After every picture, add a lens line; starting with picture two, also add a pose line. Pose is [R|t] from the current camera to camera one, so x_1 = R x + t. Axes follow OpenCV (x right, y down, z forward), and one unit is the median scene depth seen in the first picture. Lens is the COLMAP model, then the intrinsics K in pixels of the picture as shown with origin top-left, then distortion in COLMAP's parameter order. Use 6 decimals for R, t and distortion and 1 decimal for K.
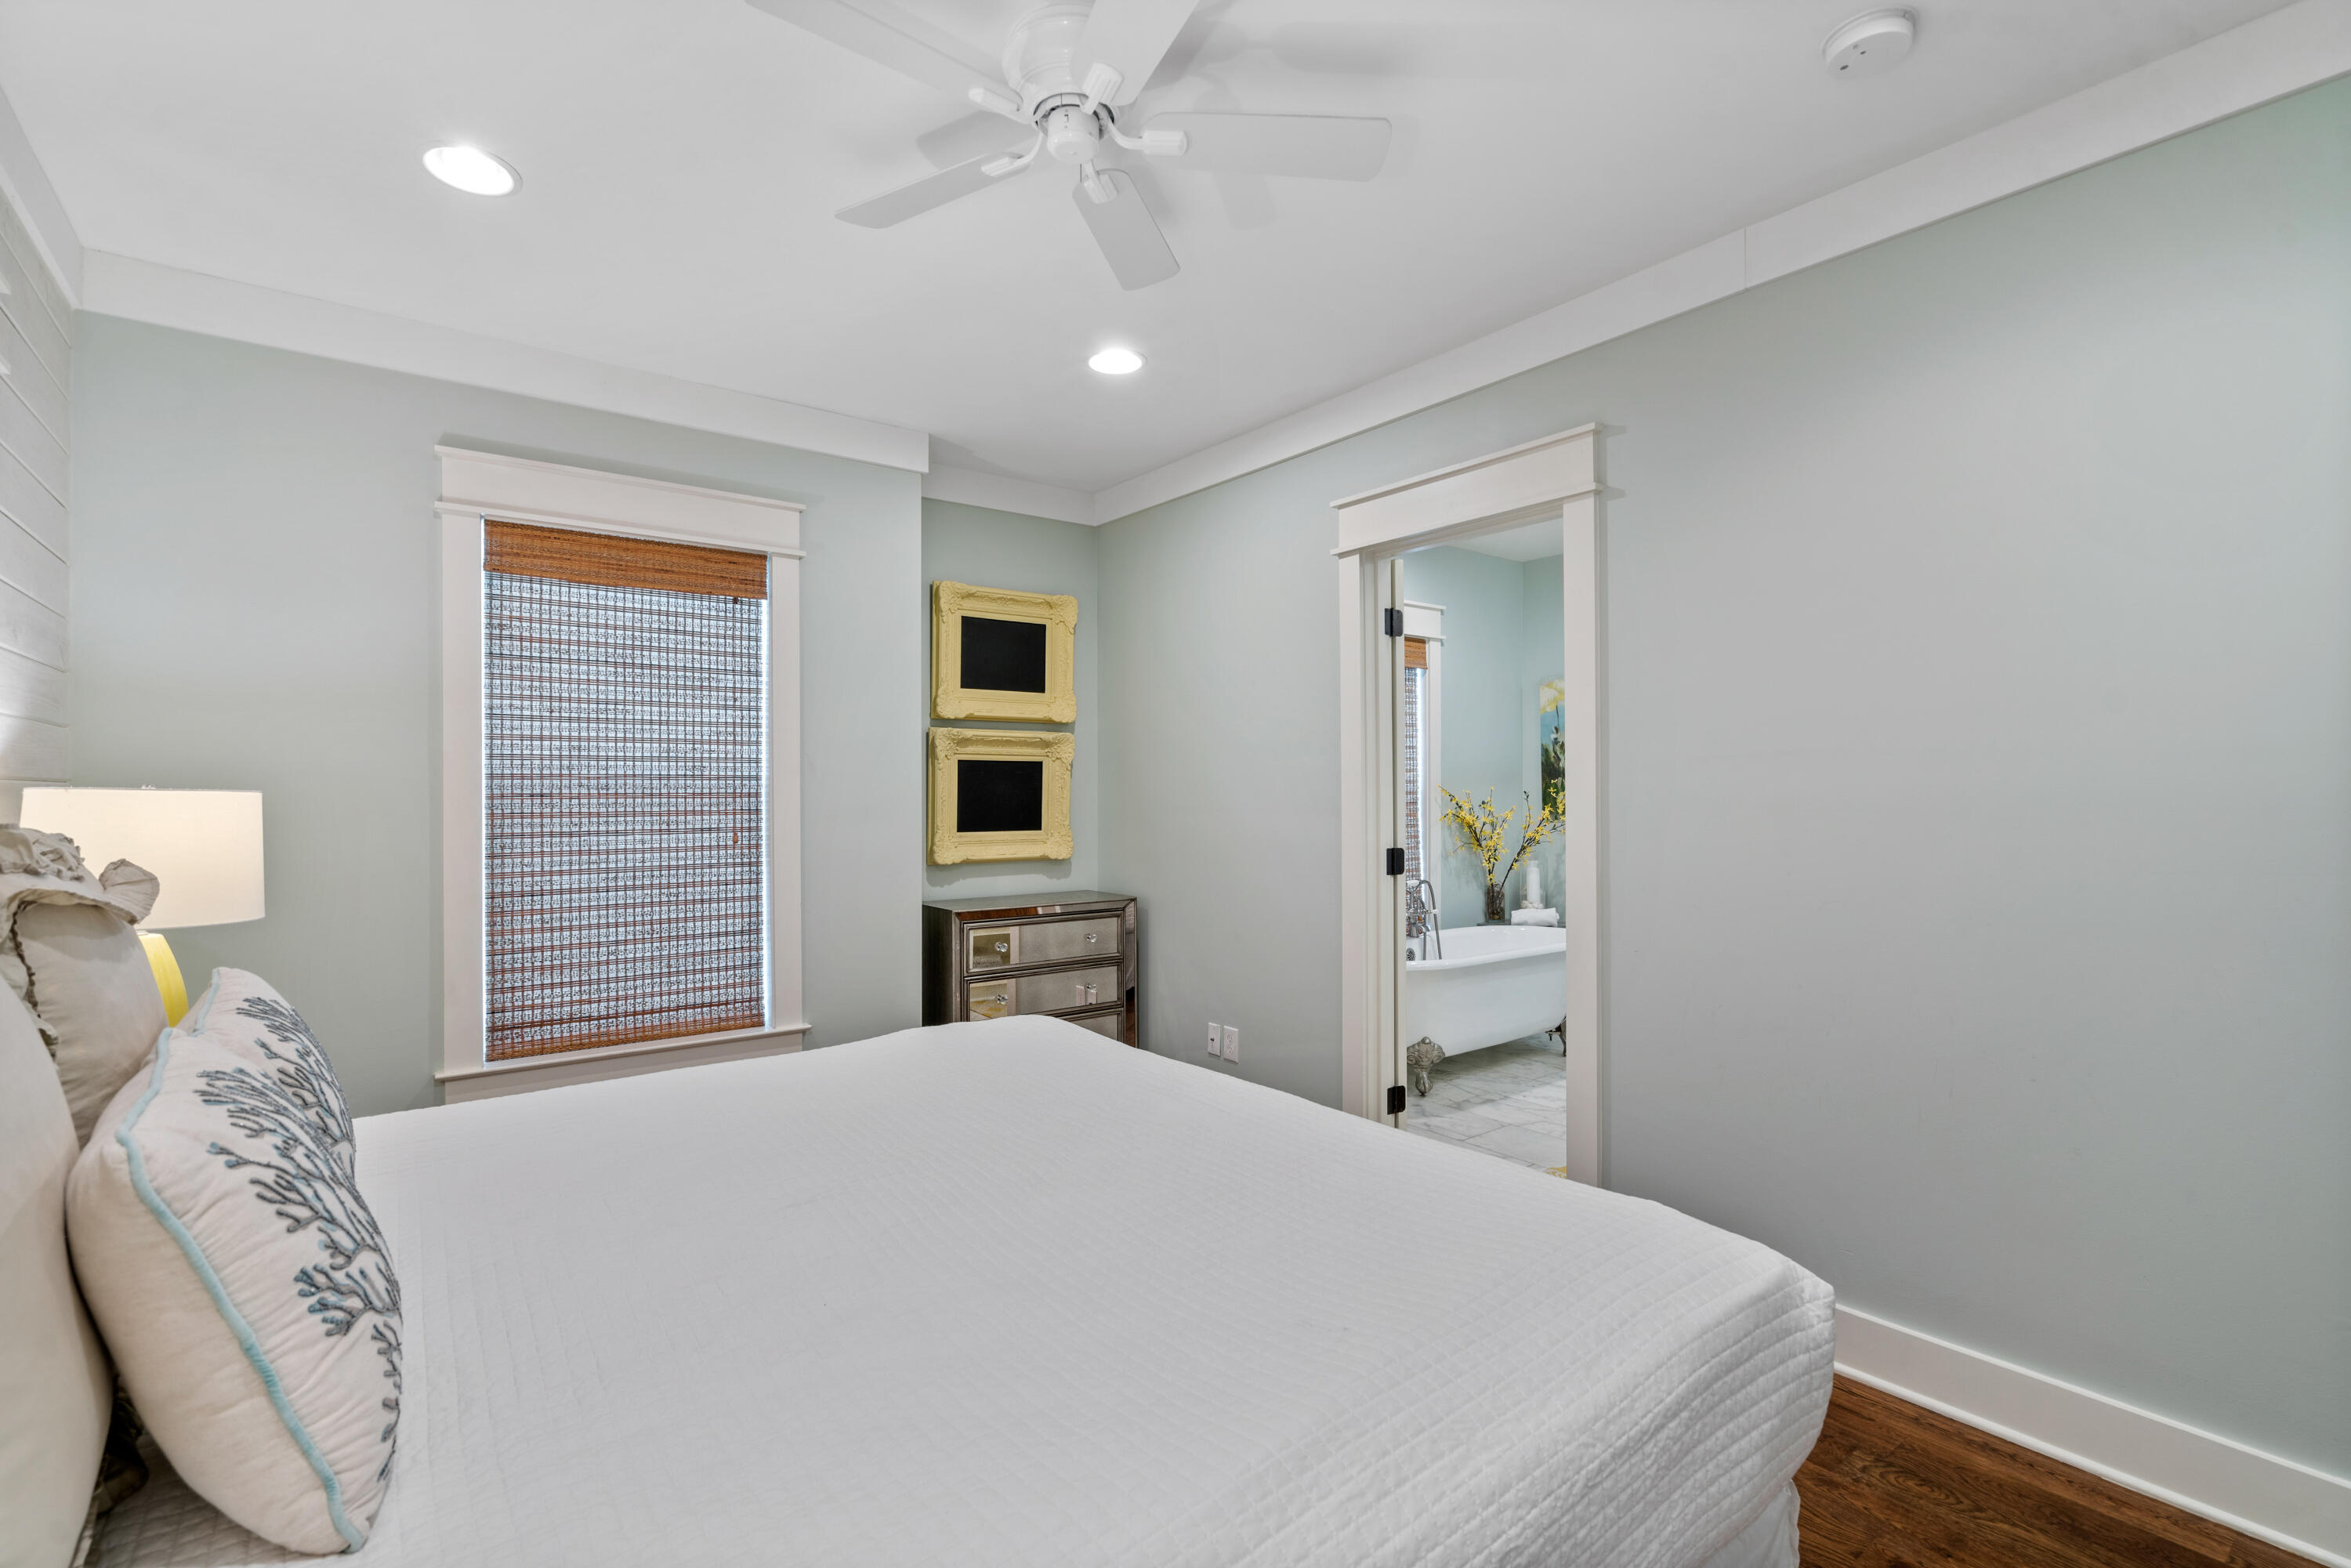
lens RADIAL K [[1055.4, 0, 1169.1], [0, 1055.4, 787.8], [0, 0, 1]] dist [-0.013892, 0.004750]
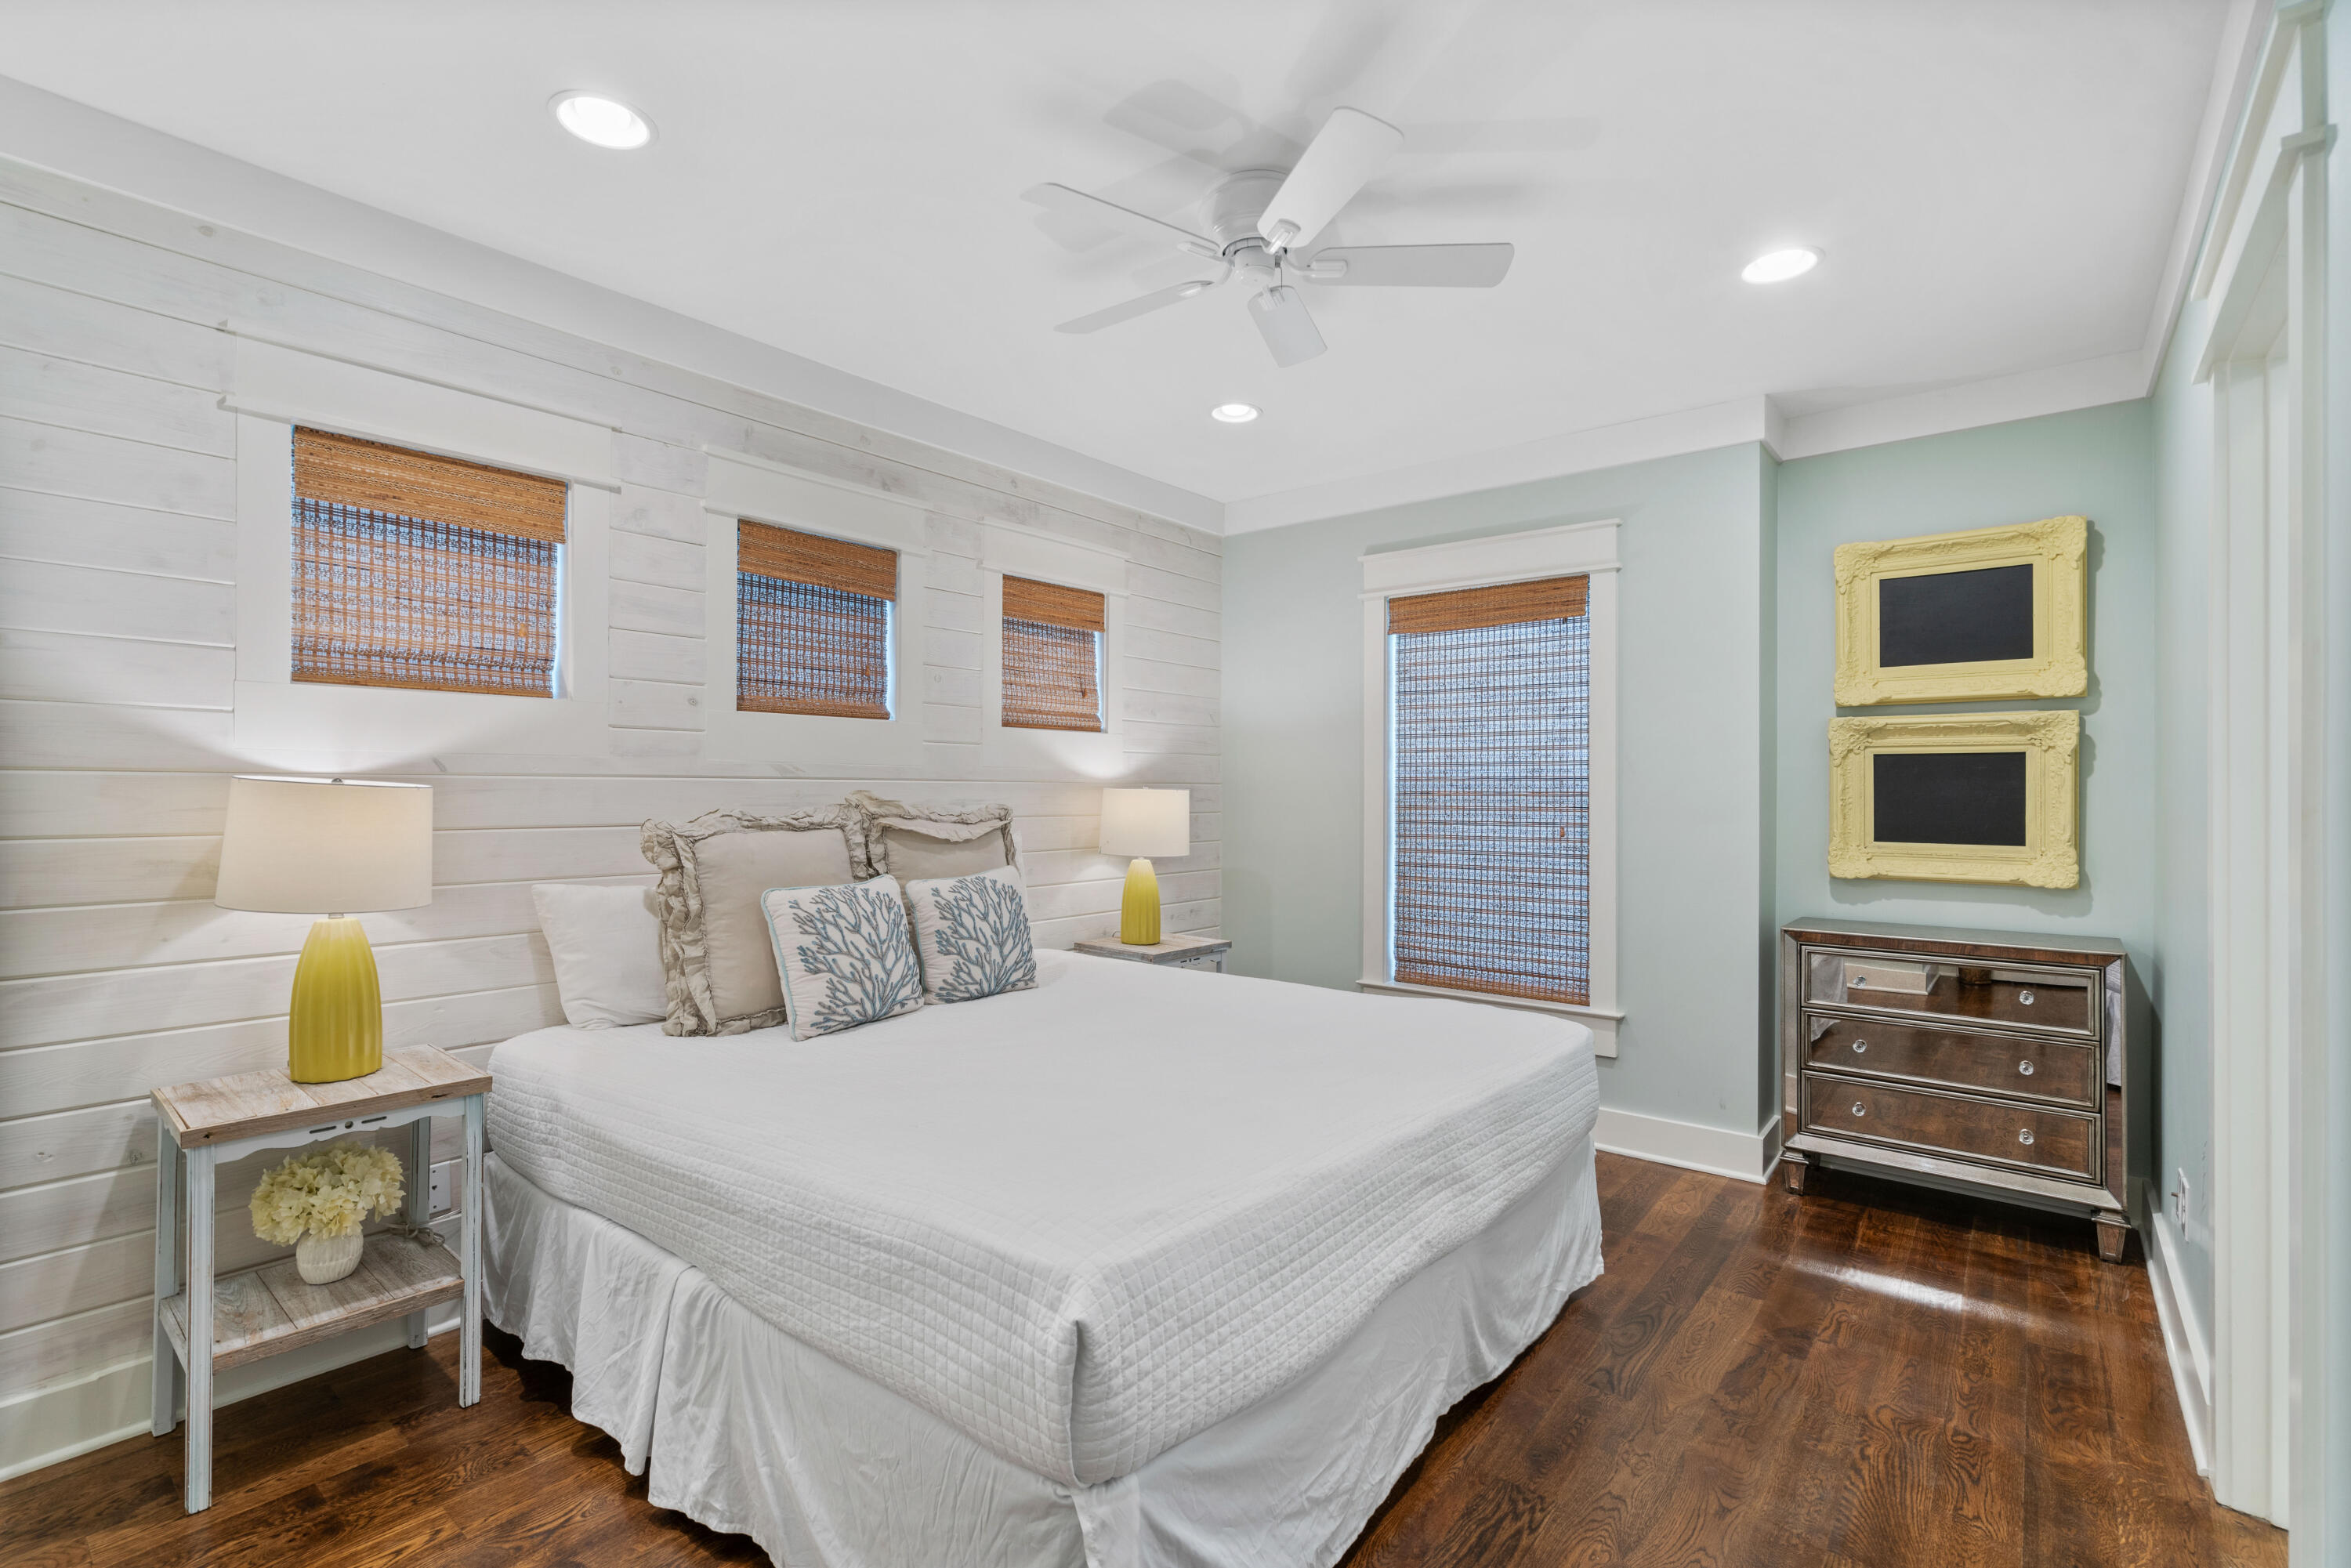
lens RADIAL K [[1055.4, 0, 1170.8], [0, 1055.4, 783.5], [0, 0, 1]] dist [-0.013892, 0.004750]
pose [[0.235863, -0.004277, -0.971777, 0.581350], [-0.002477, 0.999984, -0.005002, 0.002290], [0.971783, 0.003587, 0.235849, 0.326917]]
